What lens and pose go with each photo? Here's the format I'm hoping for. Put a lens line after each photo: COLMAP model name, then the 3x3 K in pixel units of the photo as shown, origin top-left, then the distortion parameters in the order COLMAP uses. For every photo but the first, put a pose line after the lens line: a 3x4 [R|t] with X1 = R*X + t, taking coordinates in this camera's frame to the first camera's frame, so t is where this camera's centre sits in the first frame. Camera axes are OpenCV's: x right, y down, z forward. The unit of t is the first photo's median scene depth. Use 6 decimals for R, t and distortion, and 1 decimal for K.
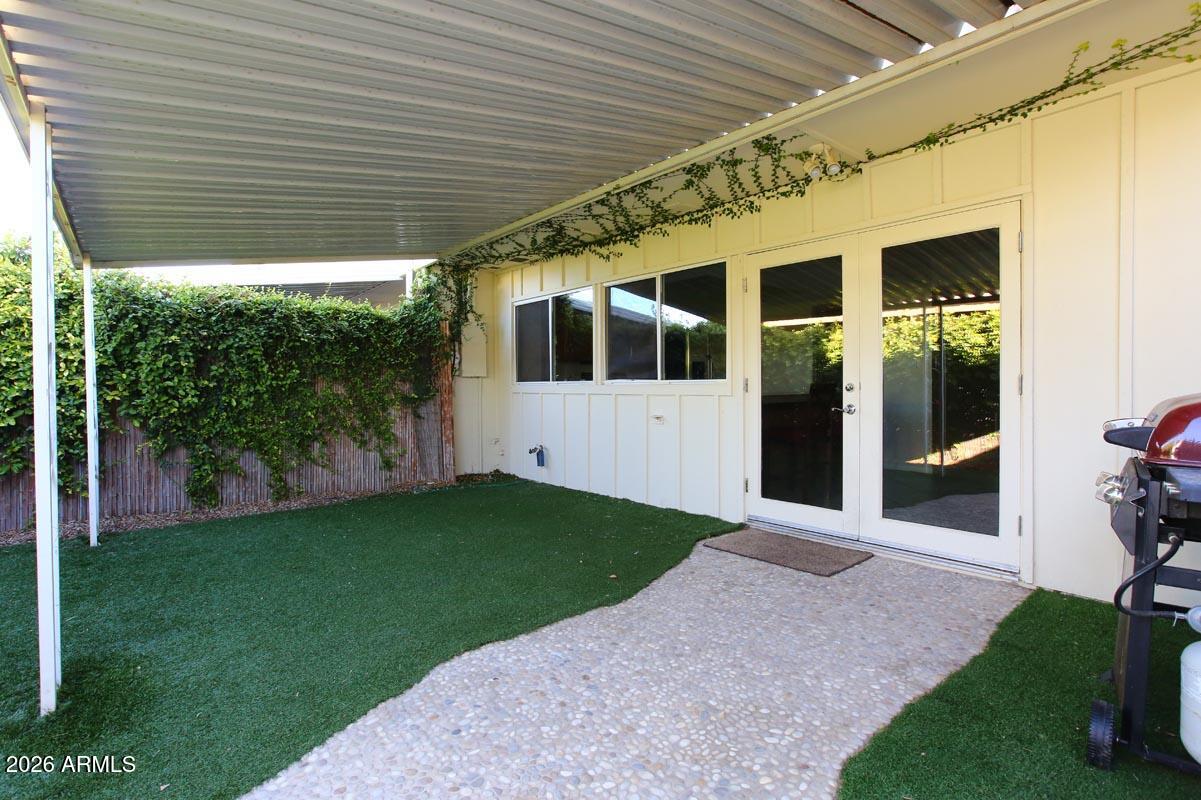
lens RADIAL K [[585.4, 0, 599.0], [0, 585.4, 393.2], [0, 0, 1]] dist [-0.001107, -0.000190]
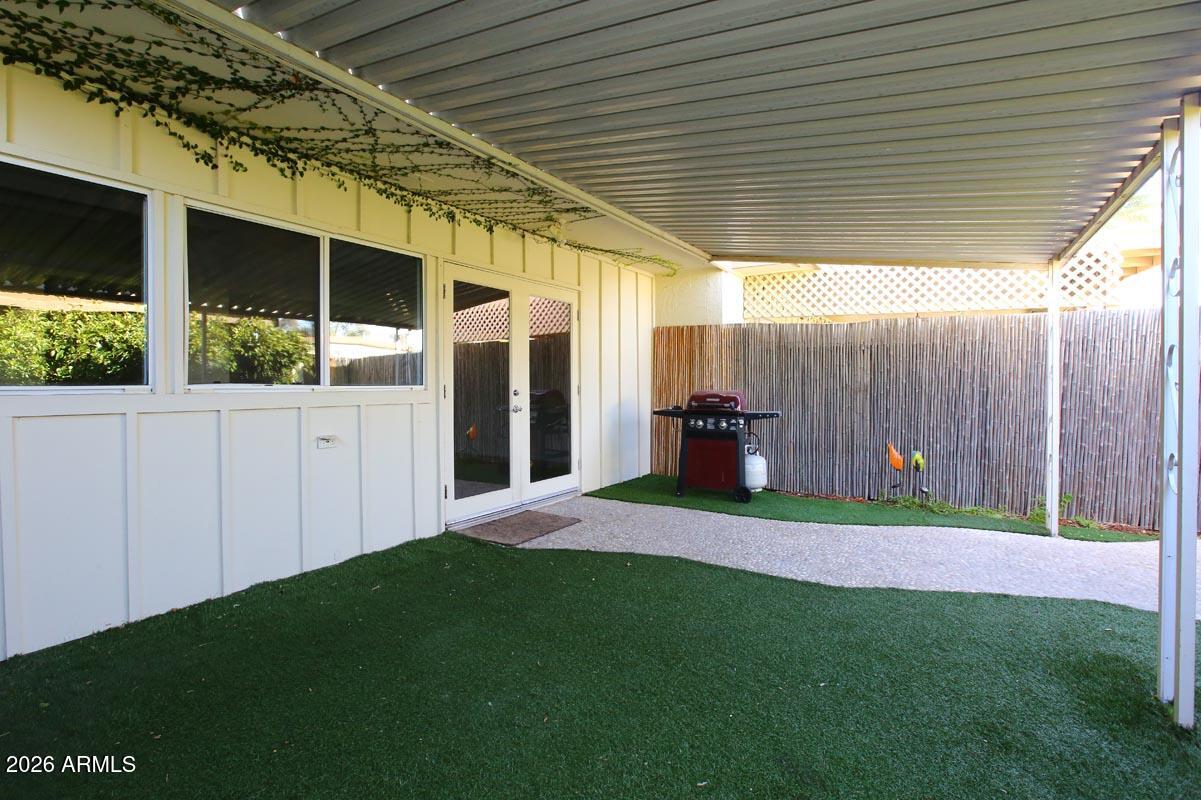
lens RADIAL K [[551.7, 0, 600.5], [0, 551.7, 400.0], [0, 0, 1]] dist [-0.038069, 0.000672]
pose [[-0.287339, -0.009714, 0.957780, -0.698275], [0.023153, 0.999586, 0.017084, -0.009375], [-0.957549, 0.027084, -0.286995, 0.987050]]
